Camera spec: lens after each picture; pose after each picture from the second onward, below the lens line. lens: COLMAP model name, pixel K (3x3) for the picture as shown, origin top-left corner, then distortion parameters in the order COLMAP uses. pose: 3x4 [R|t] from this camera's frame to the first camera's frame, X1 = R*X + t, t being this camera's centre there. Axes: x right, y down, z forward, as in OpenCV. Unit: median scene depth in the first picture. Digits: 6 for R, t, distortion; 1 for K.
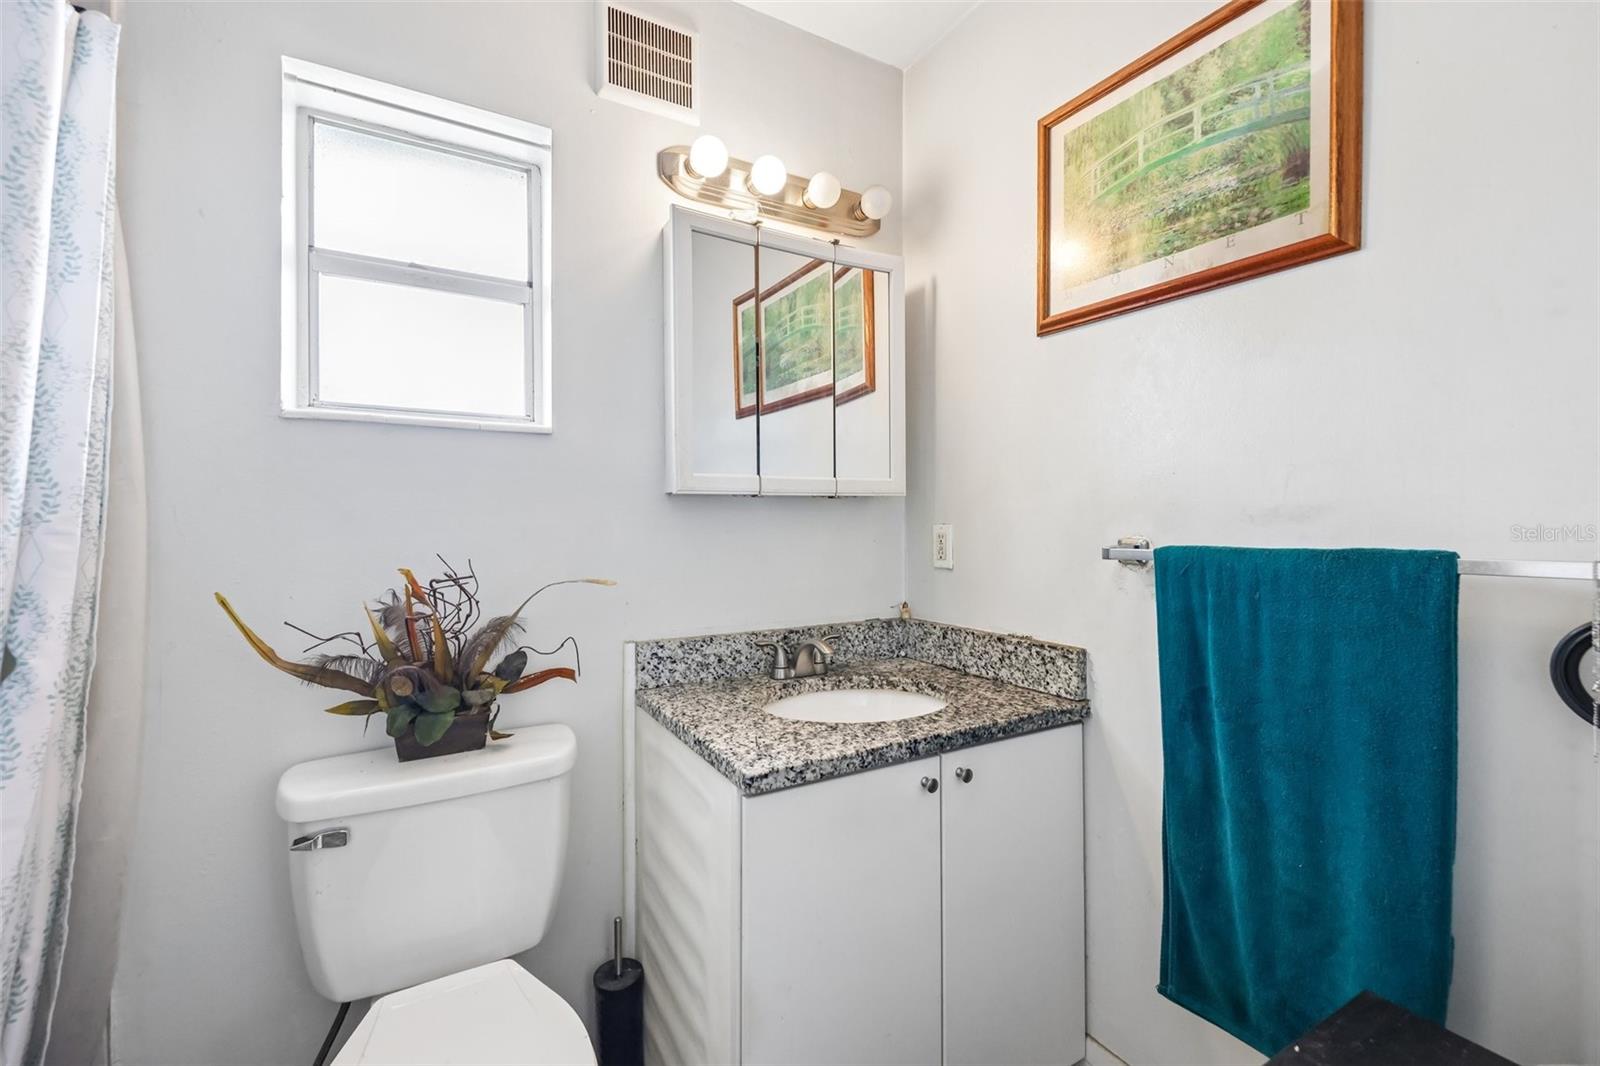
lens RADIAL K [[683.6, 0, 800.0], [0, 683.6, 533.0], [0, 0, 1]] dist [0.000087, -0.000020]
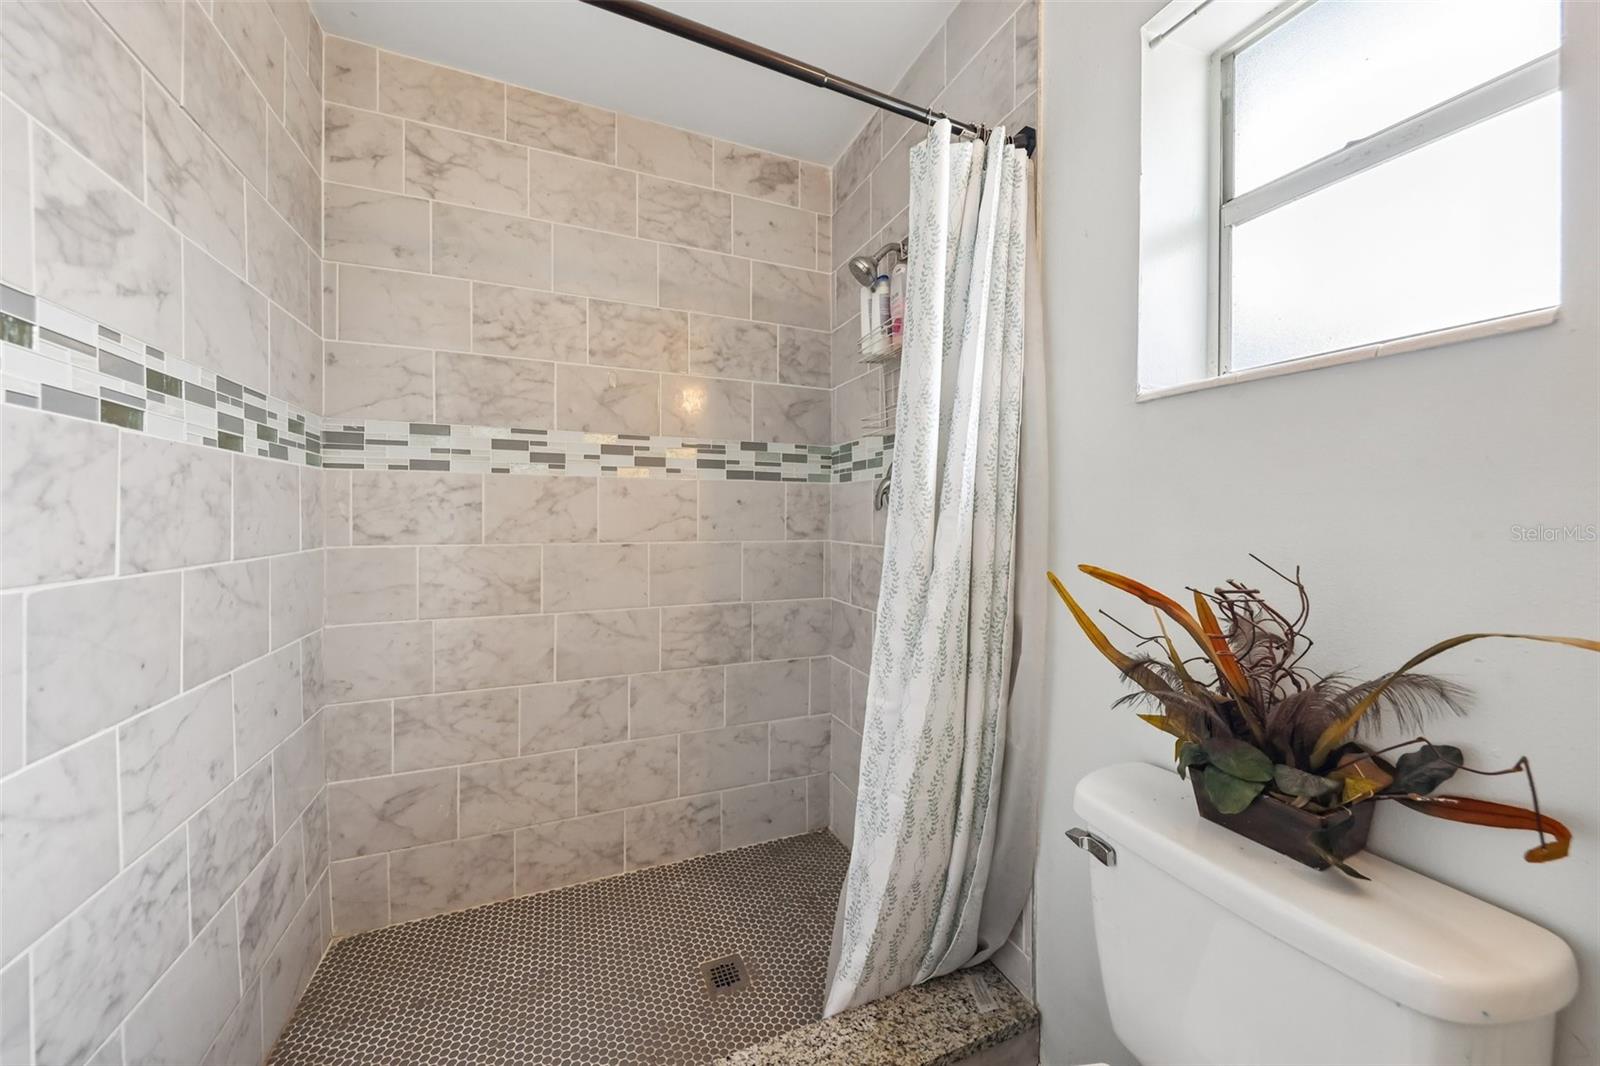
lens RADIAL K [[576.5, 0, 795.3], [0, 576.5, 524.4], [0, 0, 1]] dist [0.000736, 0.000057]
pose [[-0.143647, 0.017989, -0.989465, 0.132381], [-0.021499, 0.999542, 0.021294, -0.002356], [0.989395, 0.024332, -0.143194, 0.640301]]
